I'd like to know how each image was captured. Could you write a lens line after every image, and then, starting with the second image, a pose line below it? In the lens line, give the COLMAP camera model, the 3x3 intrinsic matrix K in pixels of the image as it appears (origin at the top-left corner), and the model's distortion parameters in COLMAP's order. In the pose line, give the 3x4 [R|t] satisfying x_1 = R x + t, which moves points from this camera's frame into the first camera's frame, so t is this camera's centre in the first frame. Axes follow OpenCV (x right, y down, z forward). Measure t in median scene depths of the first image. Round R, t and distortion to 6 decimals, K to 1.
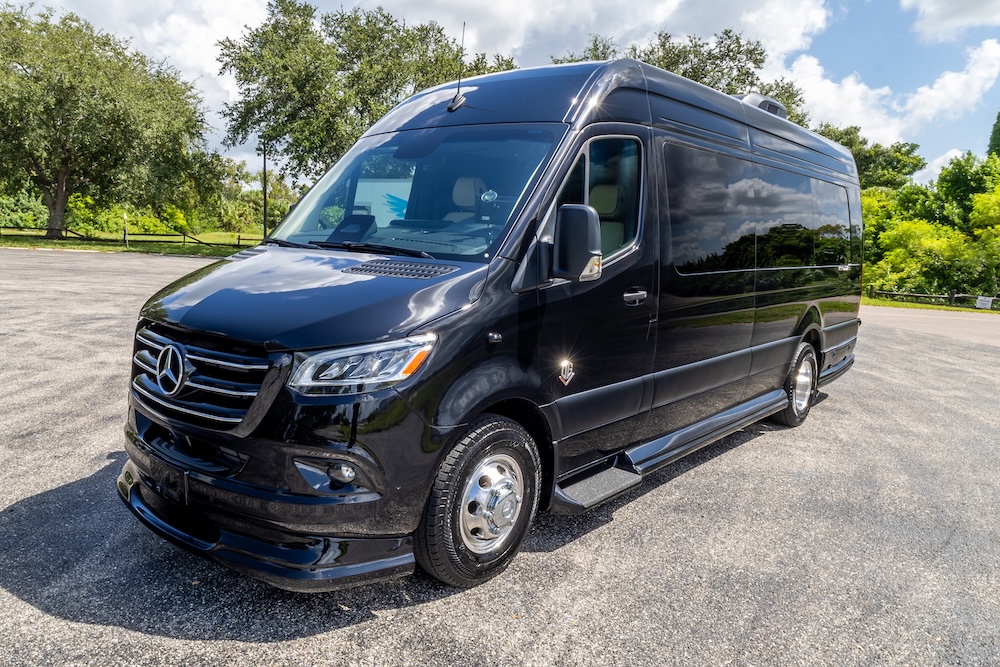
lens RADIAL K [[733.0, 0, 499.2], [0, 733.0, 327.2], [0, 0, 1]] dist [0.007348, -0.000198]
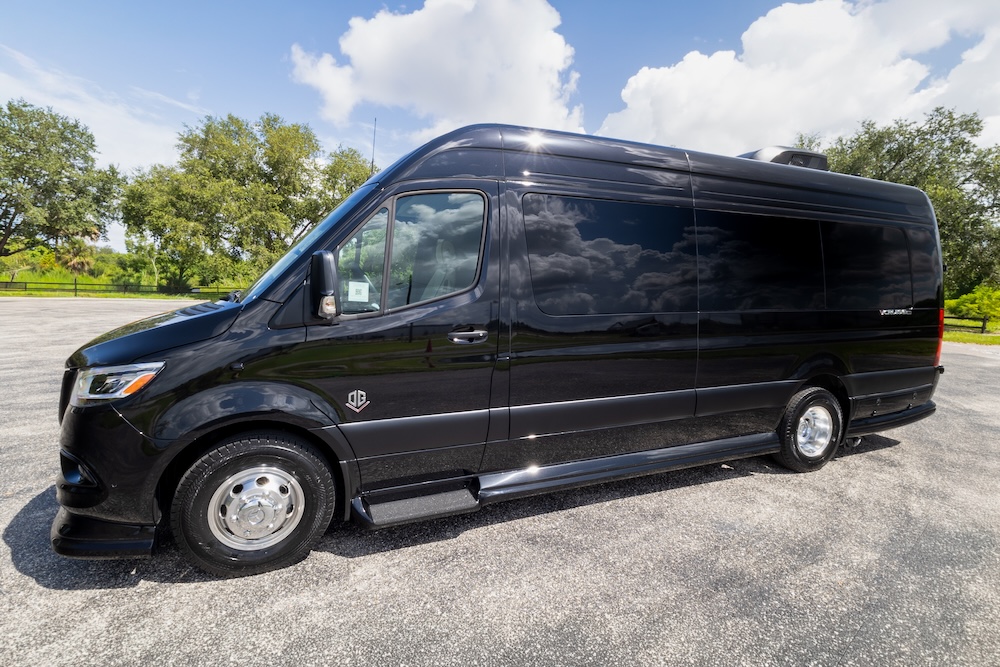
lens RADIAL K [[474.0, 0, 501.9], [0, 474.0, 332.1], [0, 0, 1]] dist [0.016640, -0.002622]
pose [[0.890702, 0.021698, -0.454069, 0.455119], [-0.040687, 0.998657, -0.032089, -0.022199], [0.452763, 0.047057, 0.890388, 0.323346]]
